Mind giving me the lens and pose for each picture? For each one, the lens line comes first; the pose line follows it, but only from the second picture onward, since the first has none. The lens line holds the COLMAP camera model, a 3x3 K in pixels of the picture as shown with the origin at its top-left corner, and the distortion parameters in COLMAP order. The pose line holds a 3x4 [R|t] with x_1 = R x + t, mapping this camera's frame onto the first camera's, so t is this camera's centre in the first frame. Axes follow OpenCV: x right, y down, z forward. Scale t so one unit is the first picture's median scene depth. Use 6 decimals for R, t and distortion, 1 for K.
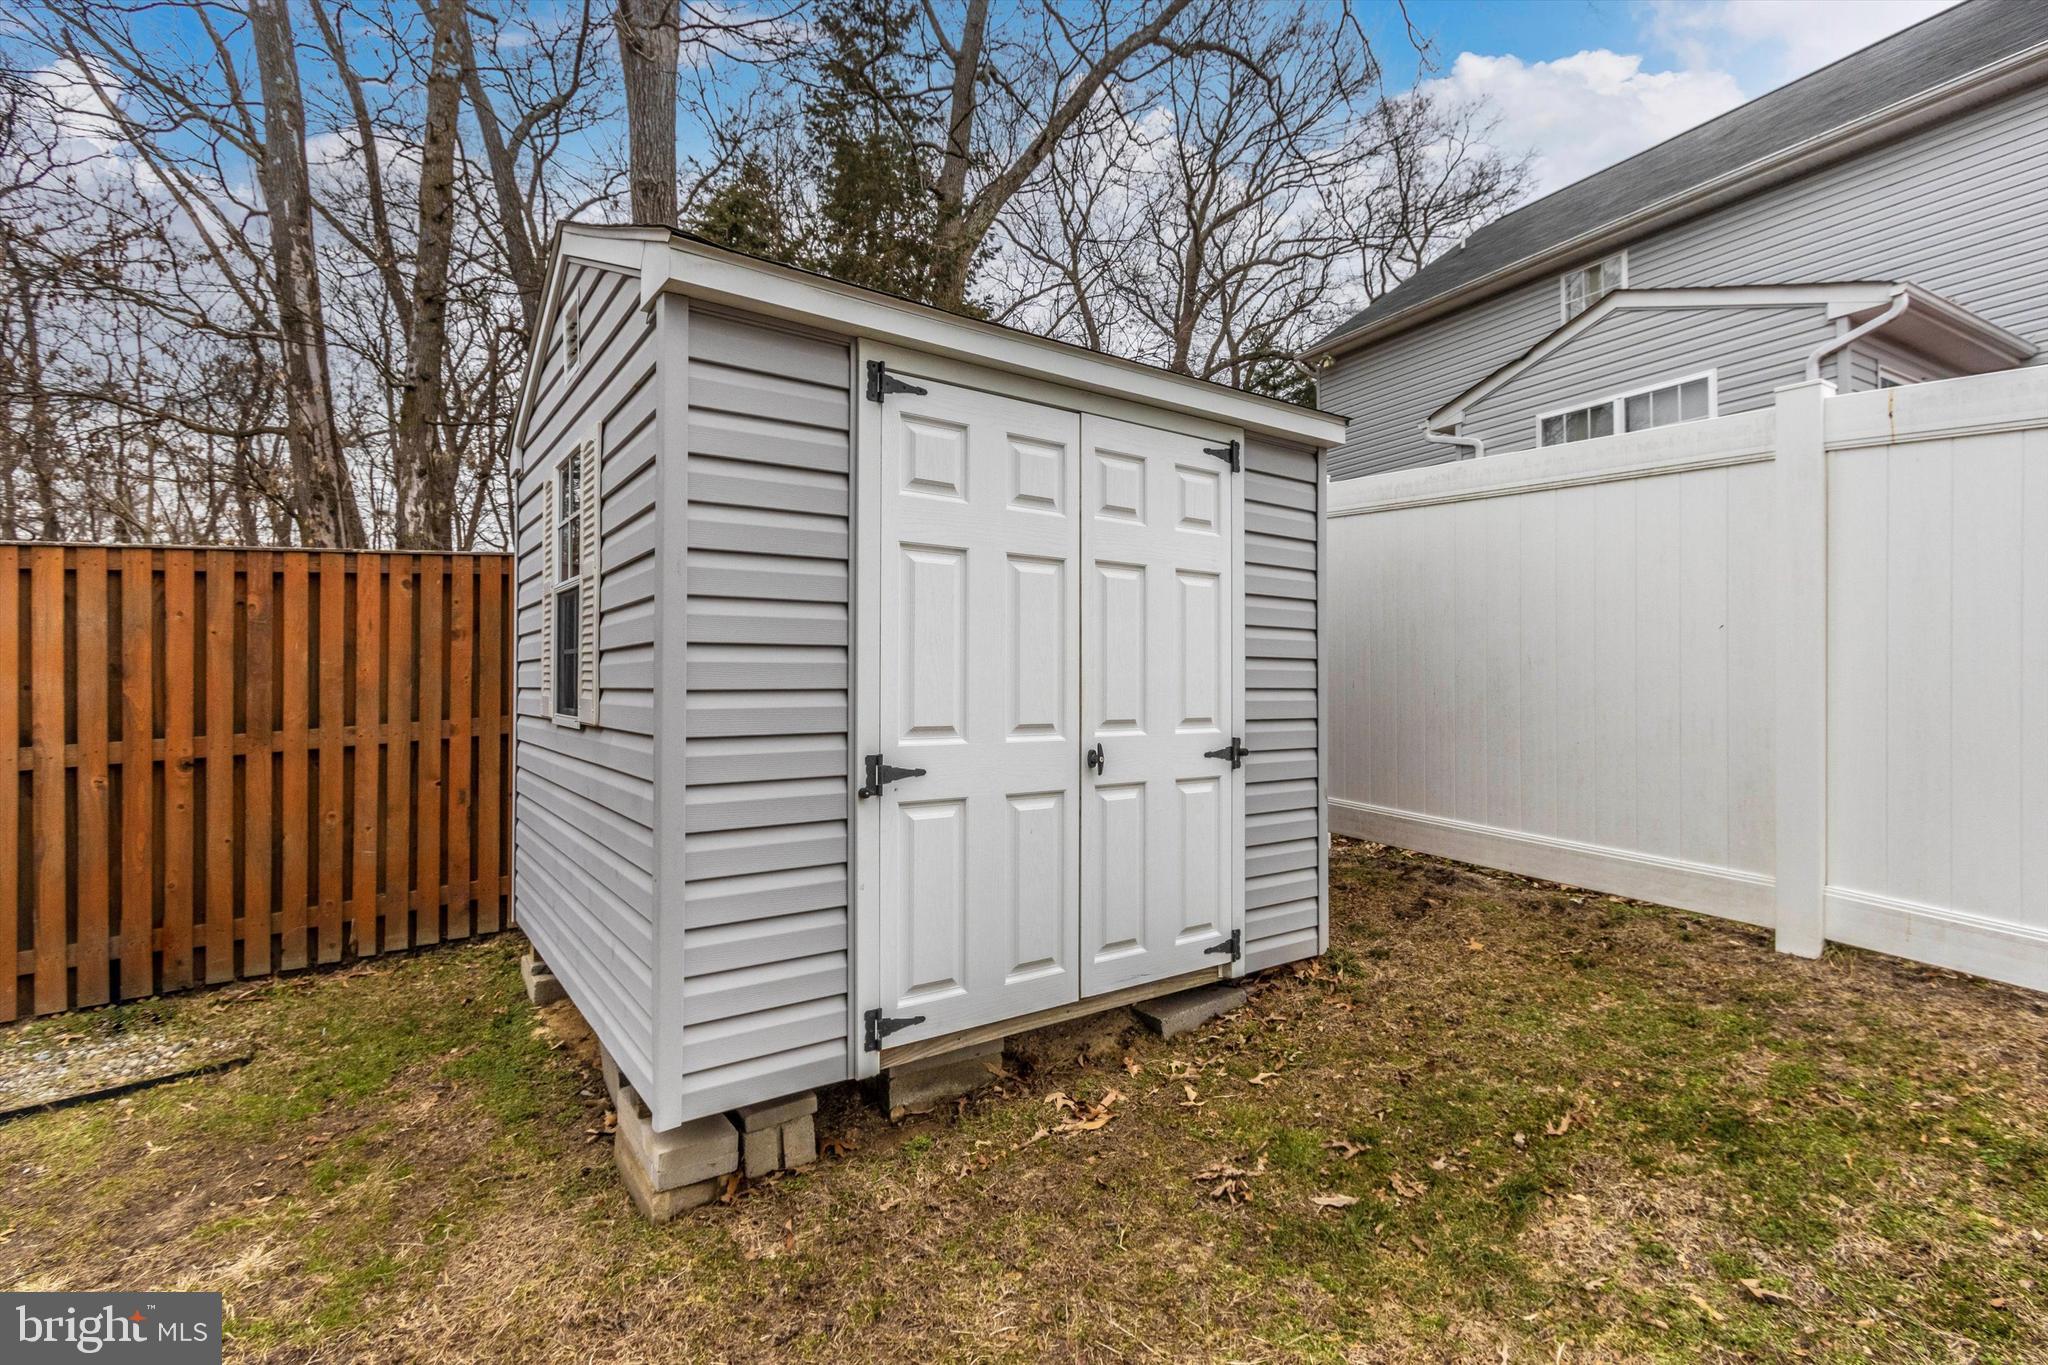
lens RADIAL K [[949.0, 0, 1027.3], [0, 949.0, 683.0], [0, 0, 1]] dist [0.003466, -0.000062]
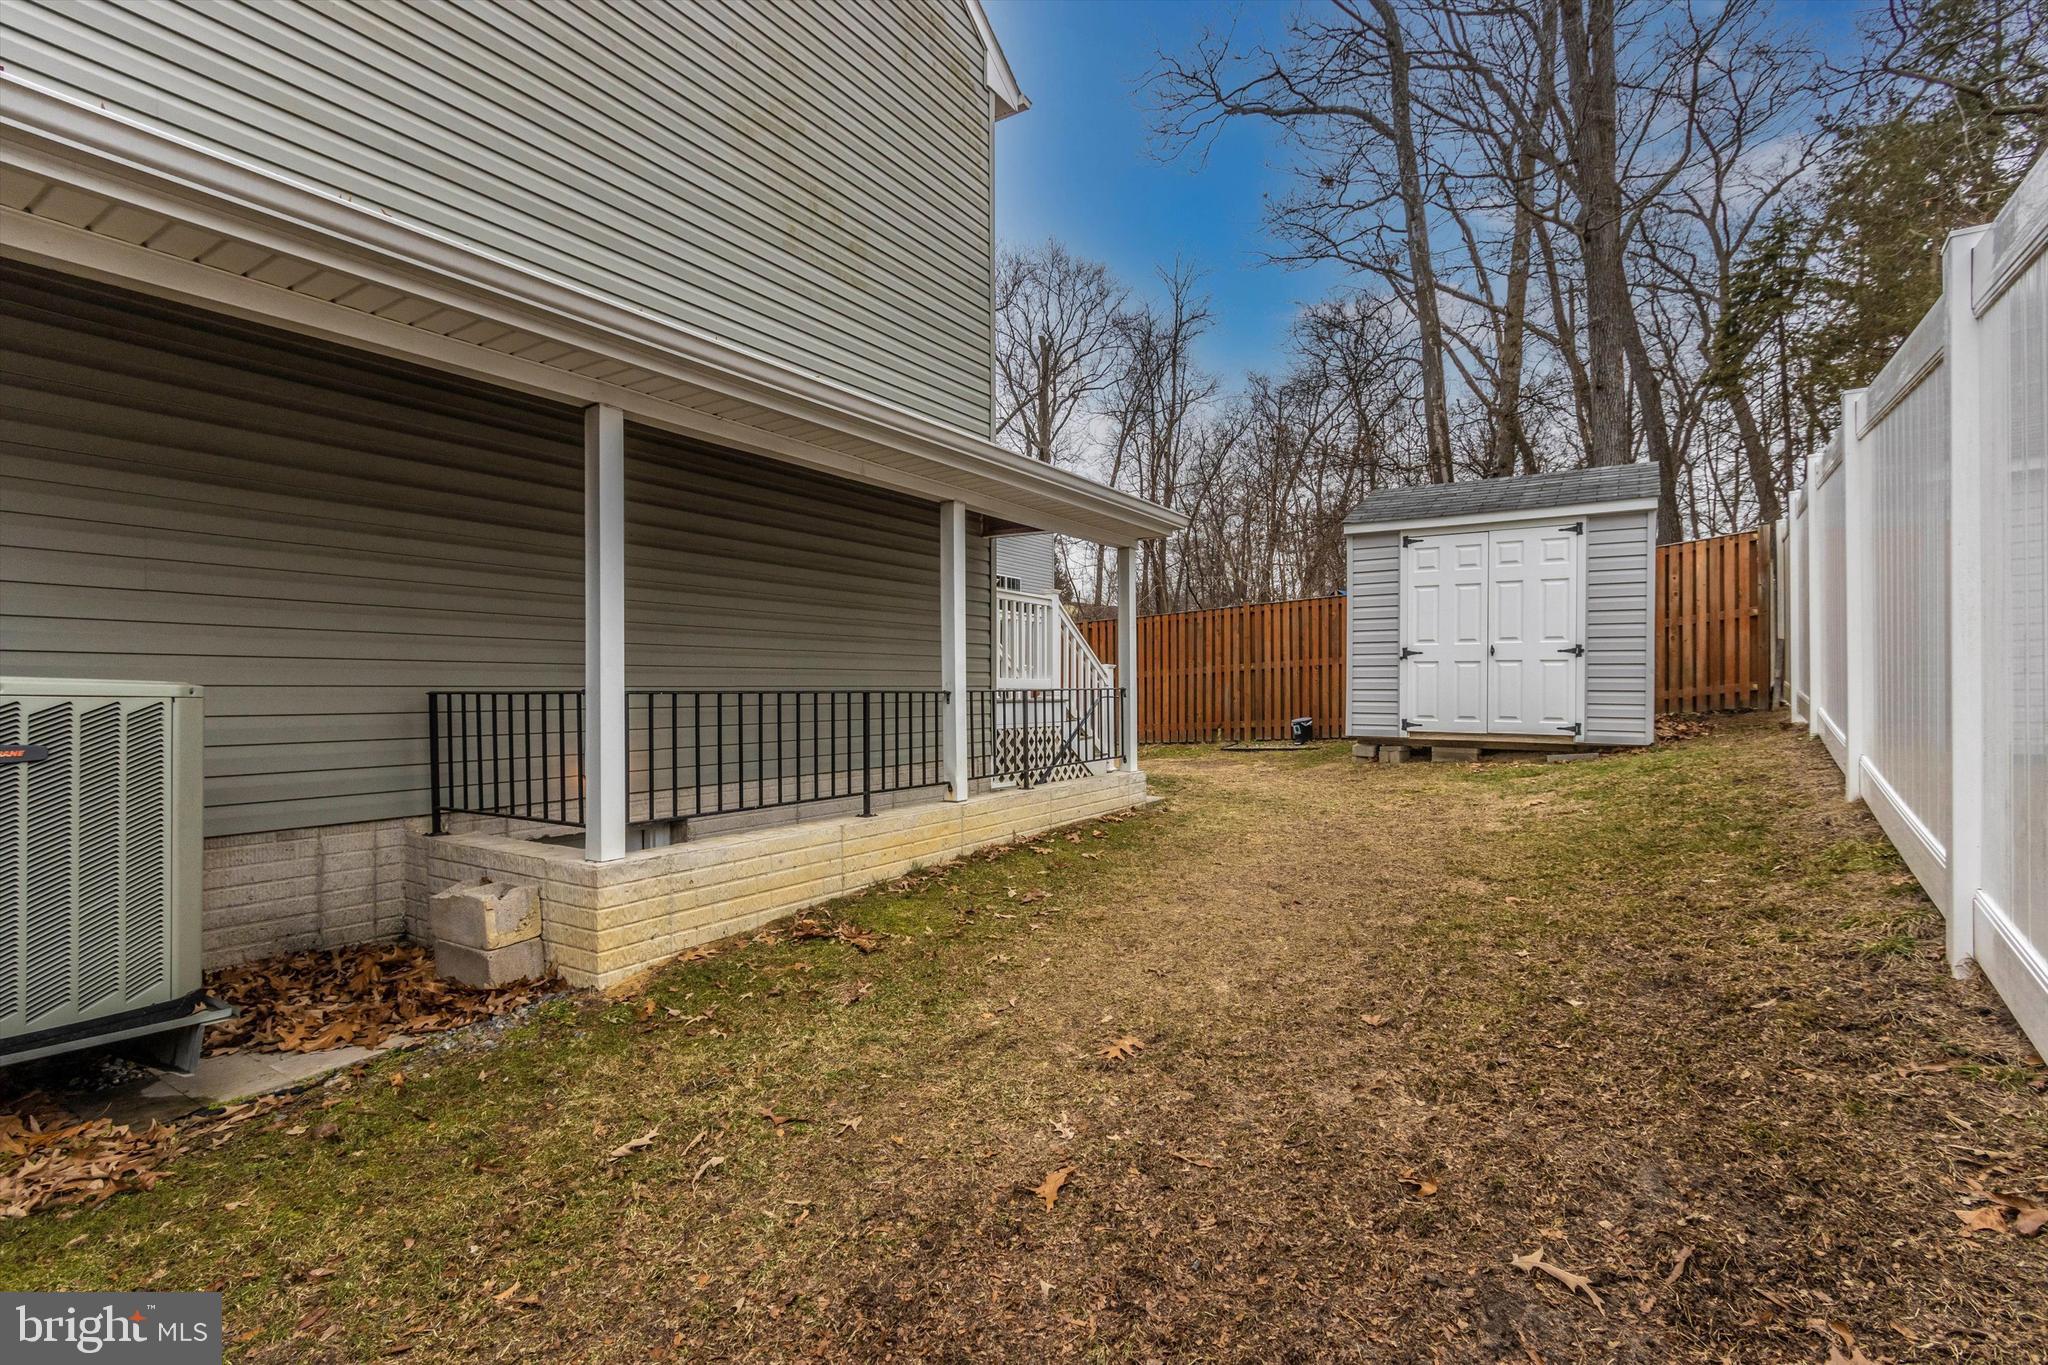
lens RADIAL K [[949.0, 0, 1027.0], [0, 949.0, 683.3], [0, 0, 1]] dist [0.003466, -0.000062]
pose [[0.360545, 0.002443, -0.932739, 2.062369], [0.001520, 0.999994, 0.003207, 0.153467], [0.932741, -0.002574, 0.360539, -1.247378]]
